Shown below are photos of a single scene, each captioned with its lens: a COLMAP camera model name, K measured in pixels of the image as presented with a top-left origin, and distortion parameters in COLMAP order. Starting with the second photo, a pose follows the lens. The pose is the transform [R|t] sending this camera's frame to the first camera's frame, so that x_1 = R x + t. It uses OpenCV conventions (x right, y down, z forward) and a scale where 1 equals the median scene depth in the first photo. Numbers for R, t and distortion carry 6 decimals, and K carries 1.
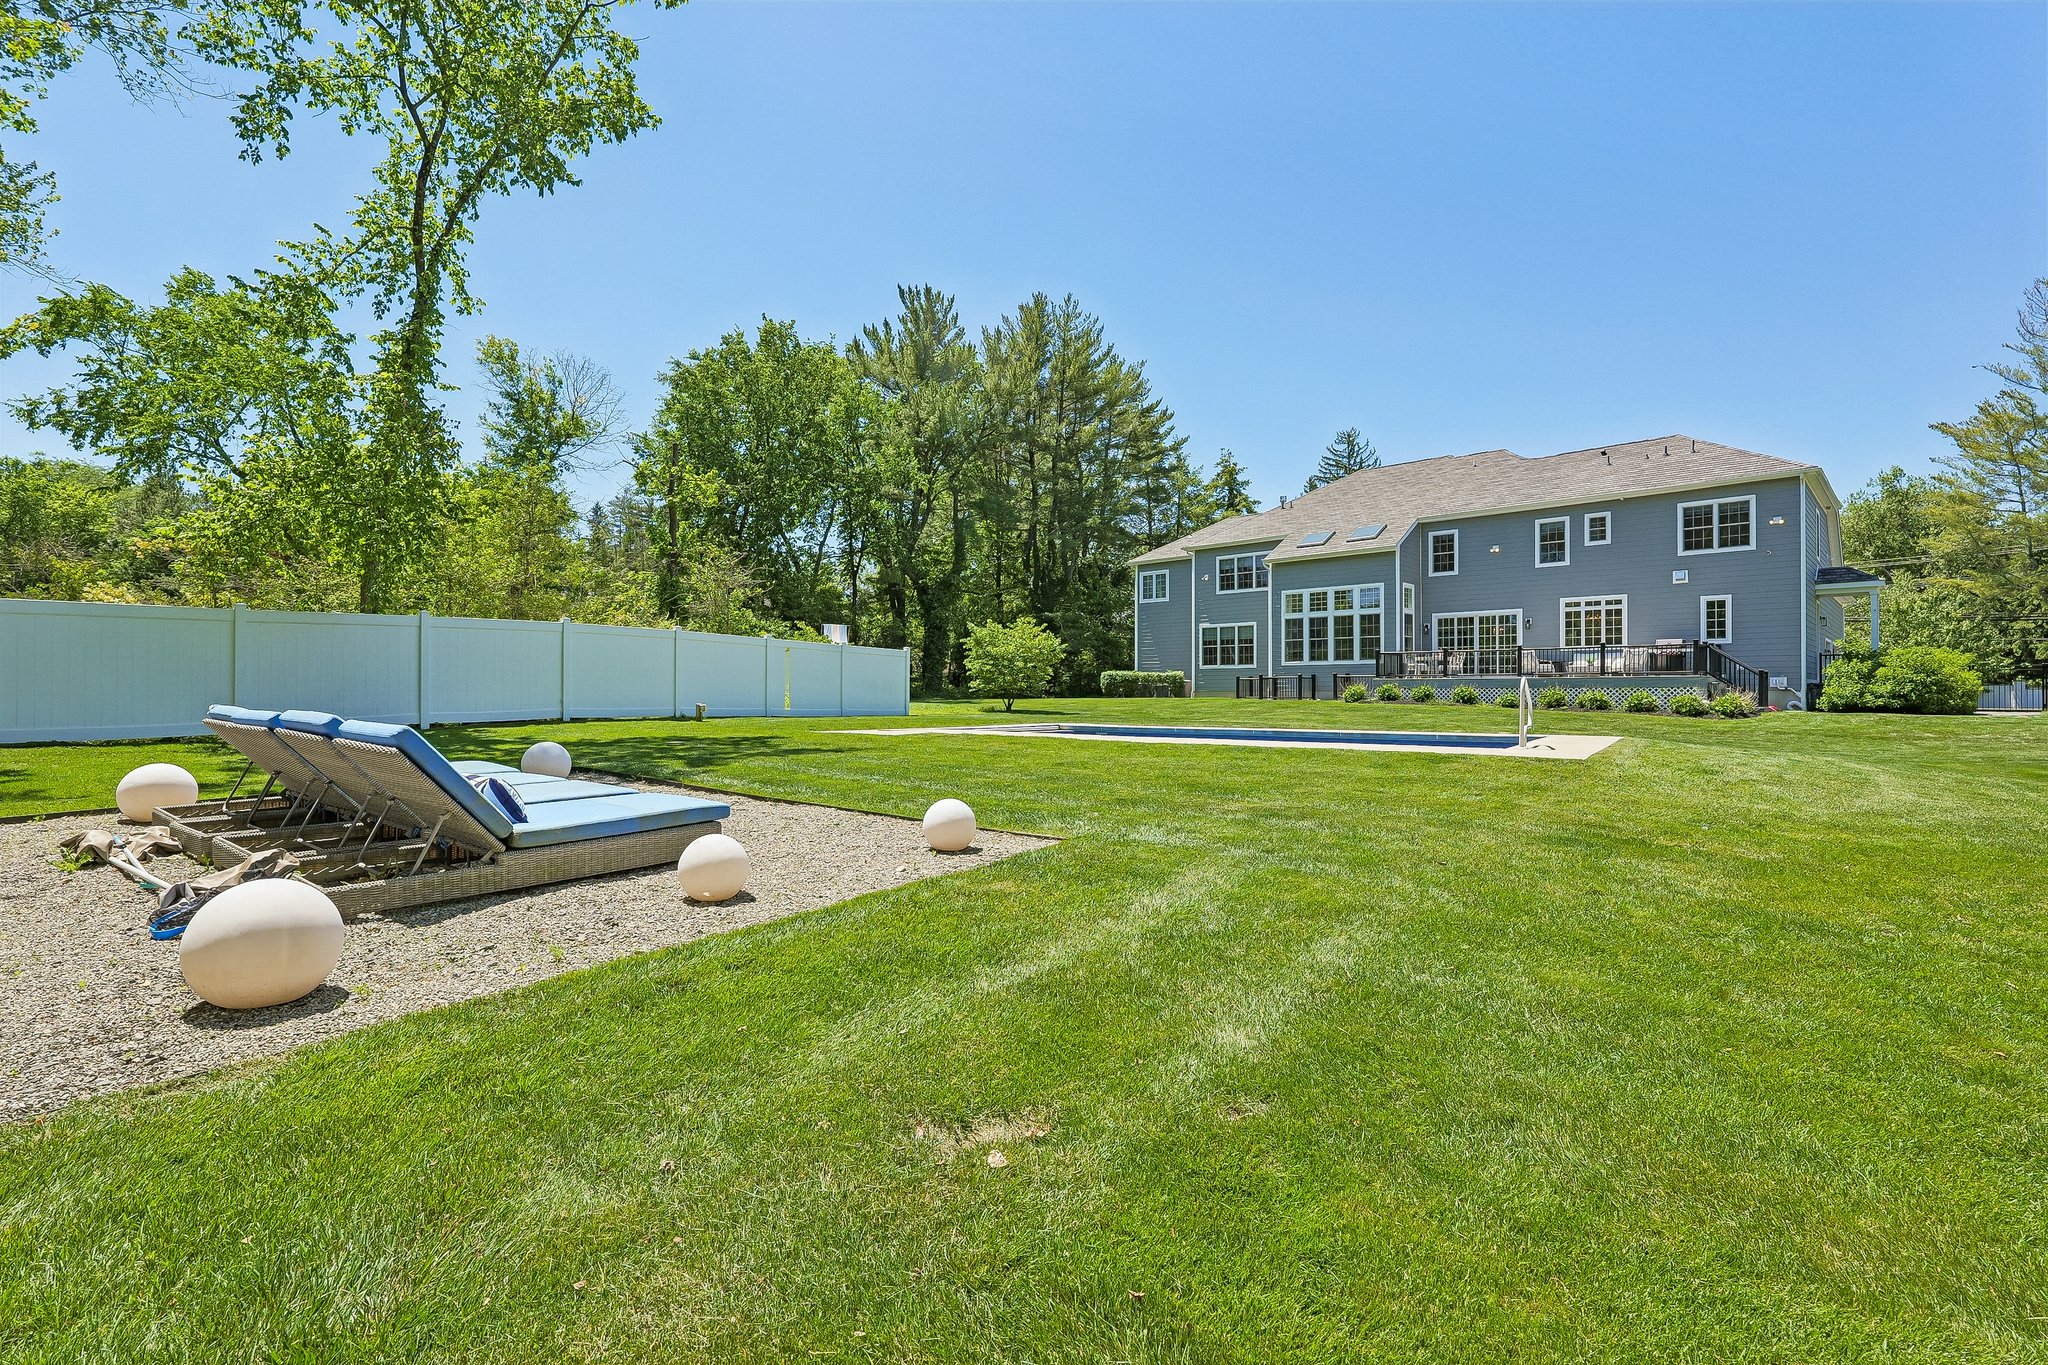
lens RADIAL K [[935.5, 0, 1019.4], [0, 935.5, 682.7], [0, 0, 1]] dist [0.011248, -0.000817]
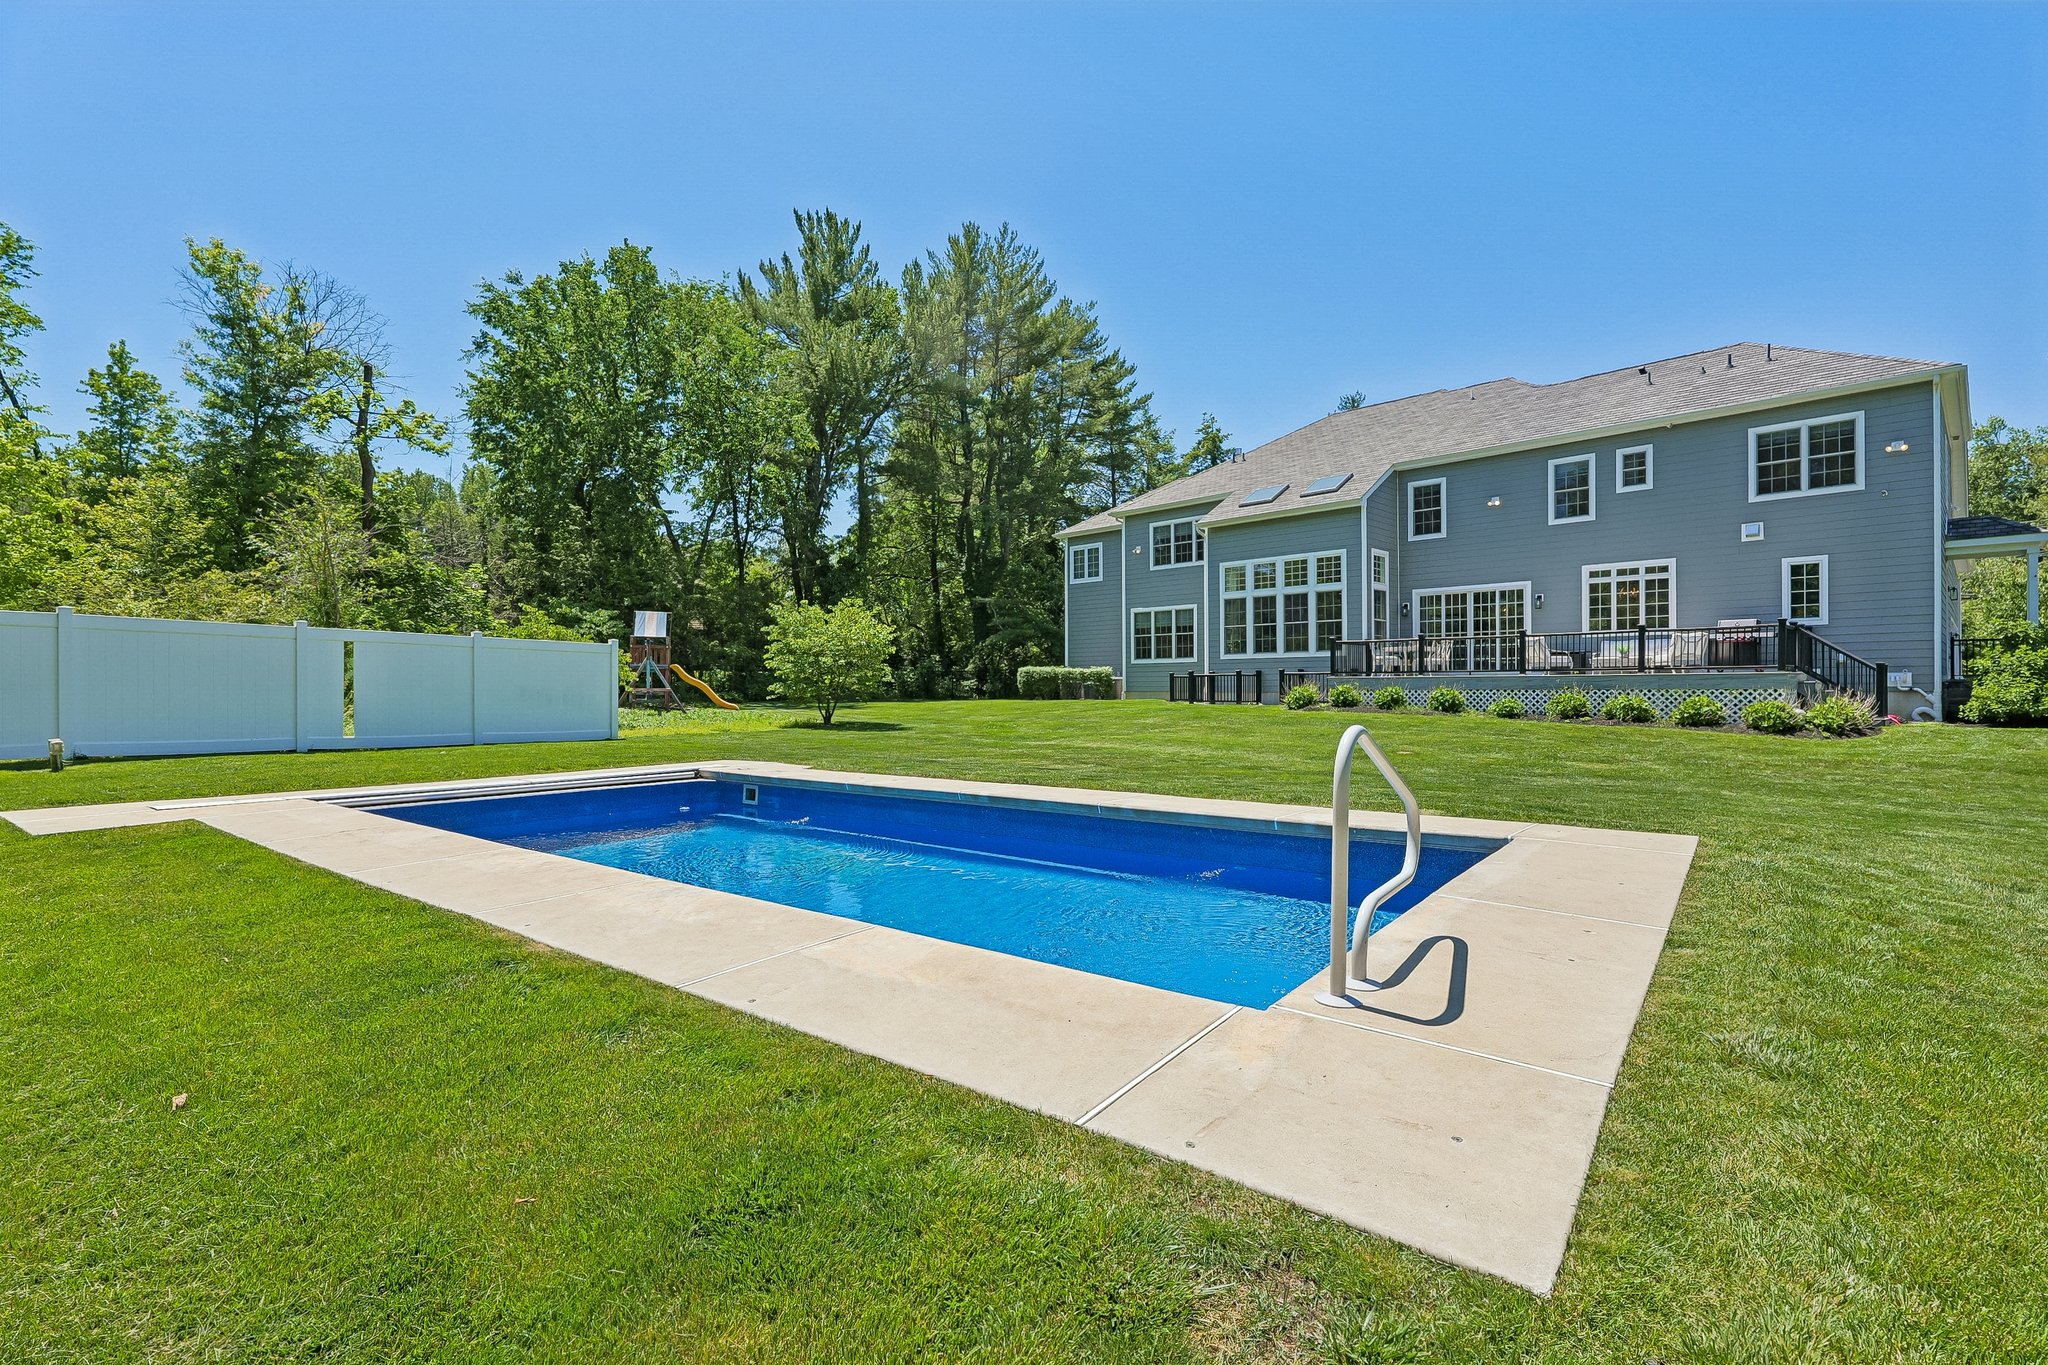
lens RADIAL K [[935.5, 0, 1027.0], [0, 935.5, 685.0], [0, 0, 1]] dist [0.011248, -0.000817]
pose [[0.999759, -0.005934, -0.021158, 0.144633], [0.006144, 0.999933, 0.009861, -0.006189], [0.021098, -0.009989, 0.999728, 0.235971]]
